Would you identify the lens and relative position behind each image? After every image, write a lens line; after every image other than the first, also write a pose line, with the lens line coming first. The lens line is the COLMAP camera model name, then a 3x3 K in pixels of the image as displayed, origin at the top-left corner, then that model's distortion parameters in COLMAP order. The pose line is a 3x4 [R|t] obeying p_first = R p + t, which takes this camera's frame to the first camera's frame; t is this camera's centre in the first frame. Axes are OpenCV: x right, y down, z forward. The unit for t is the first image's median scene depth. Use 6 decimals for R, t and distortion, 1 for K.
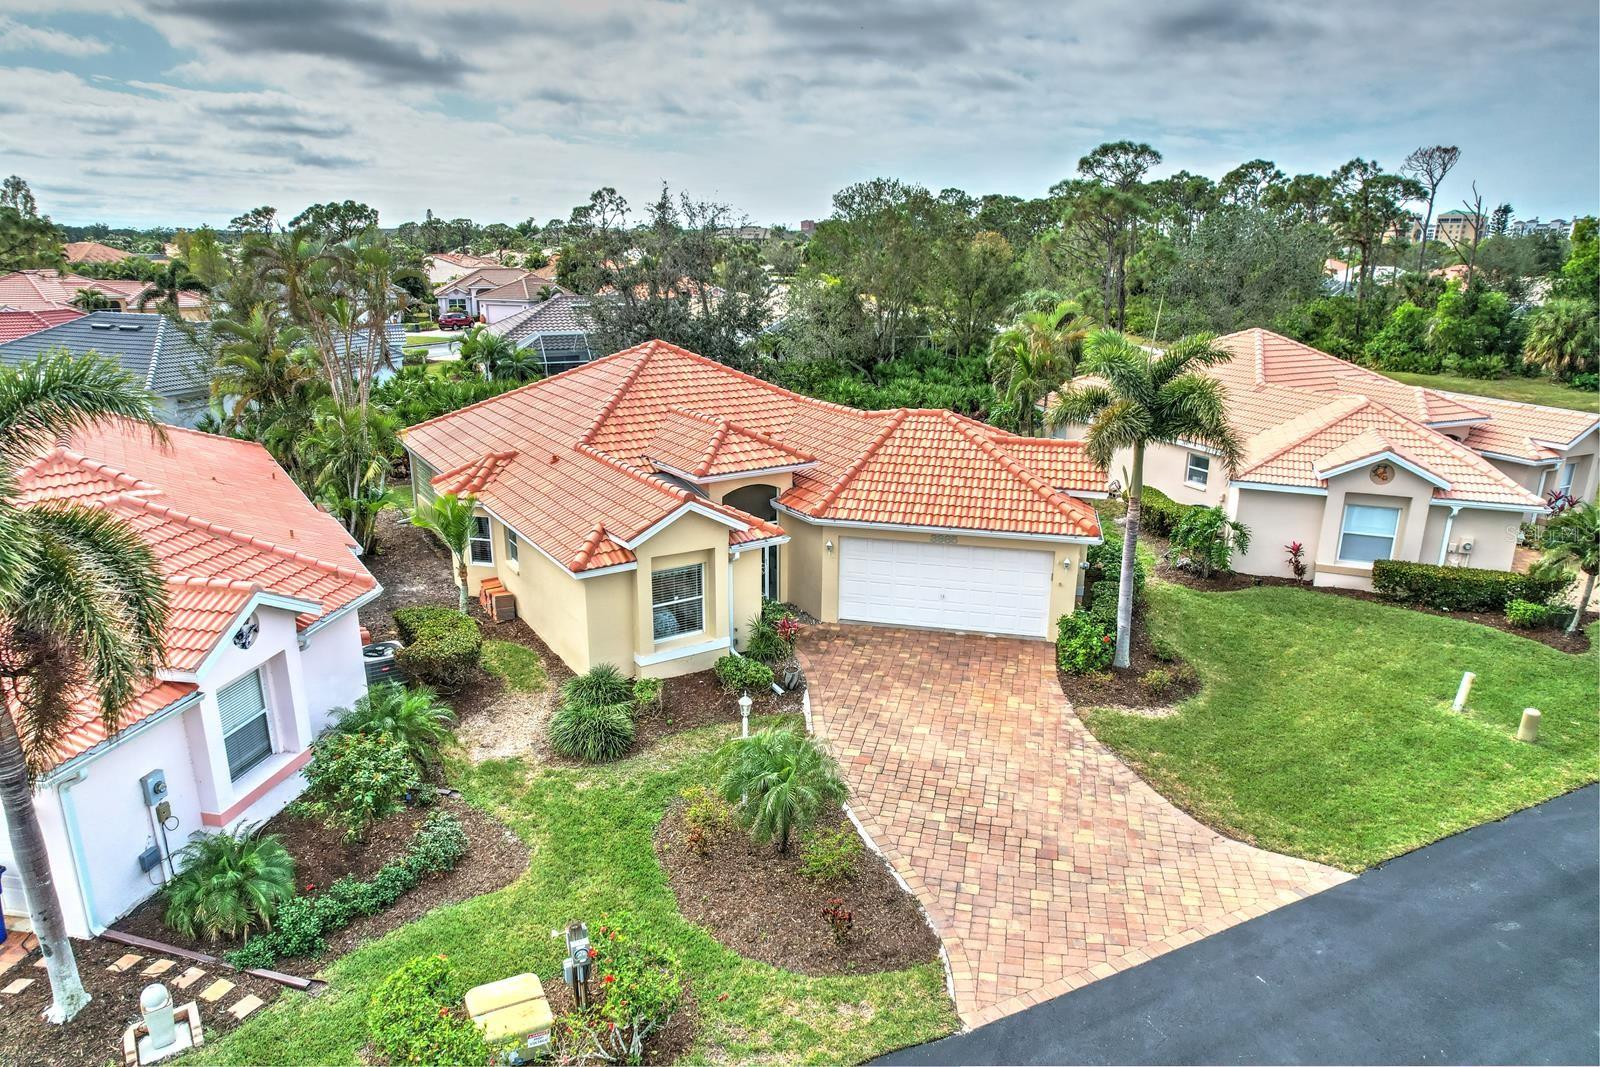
lens RADIAL K [[1027.3, 0, 805.4], [0, 1027.3, 533.2], [0, 0, 1]] dist [-0.081995, 0.073846]
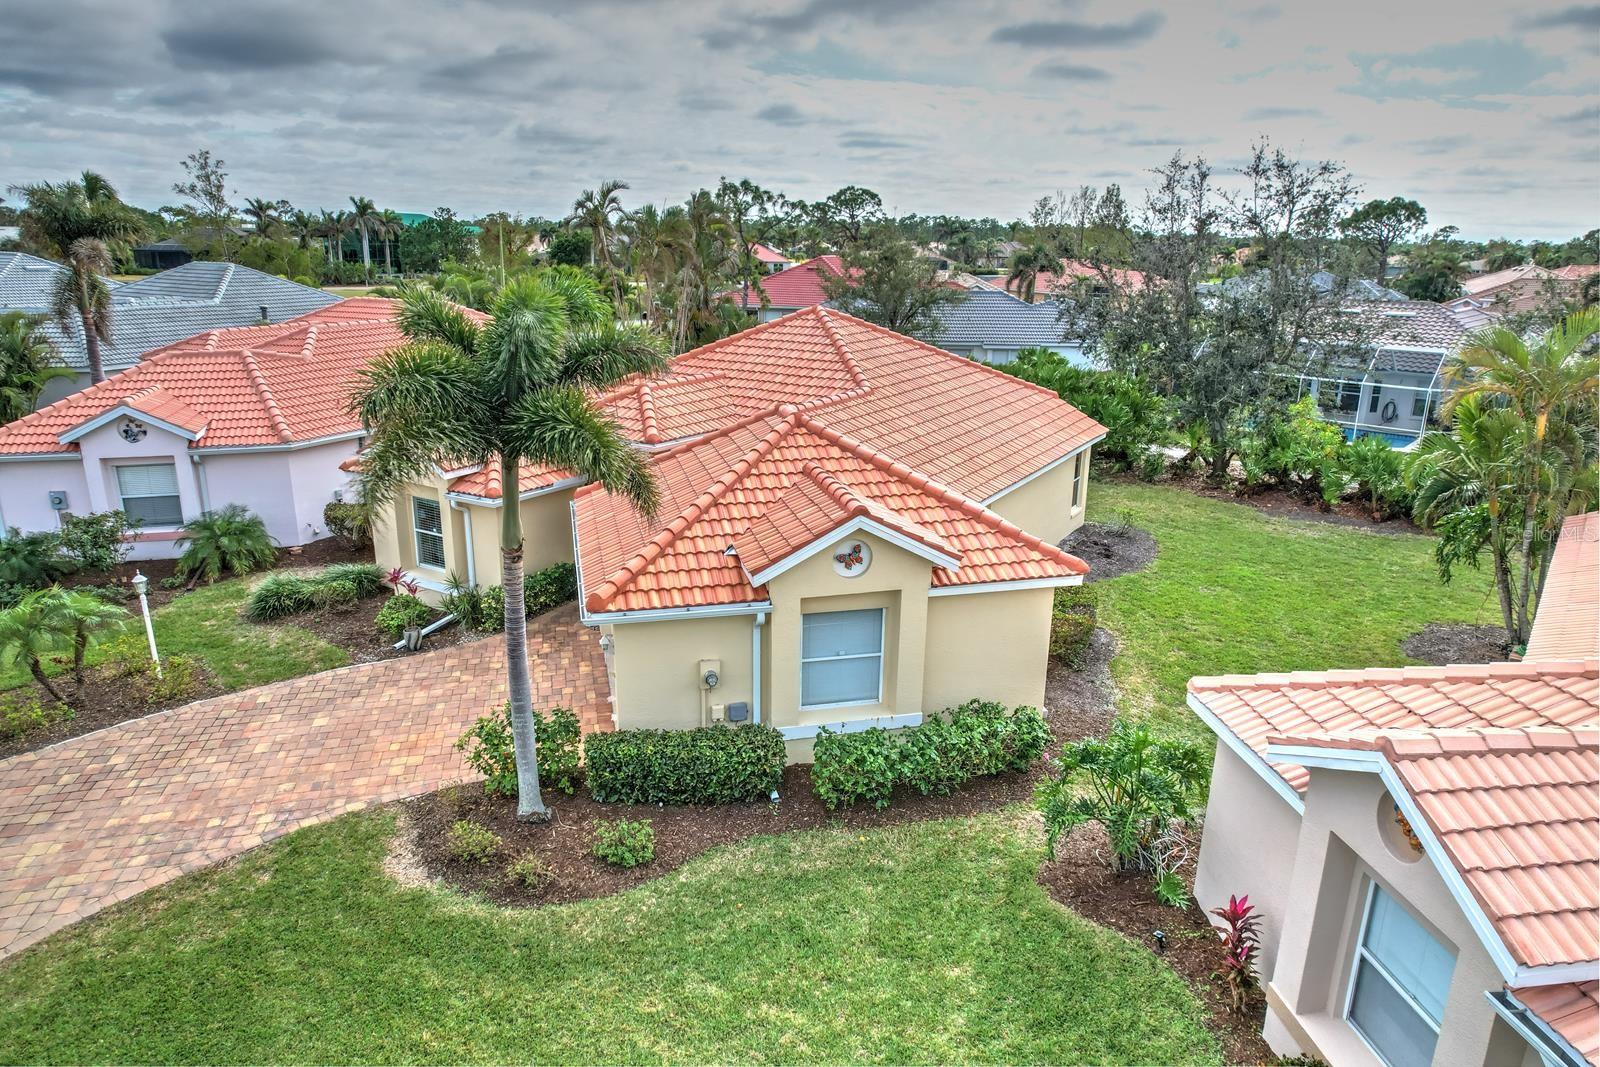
lens RADIAL K [[1027.3, 0, 805.4], [0, 1027.3, 533.2], [0, 0, 1]] dist [-0.081995, 0.073846]
pose [[0.446066, 0.250420, -0.859253, 0.850850], [-0.261256, 0.954678, 0.142604, -0.163306], [0.856020, 0.160874, 0.491273, 0.772222]]
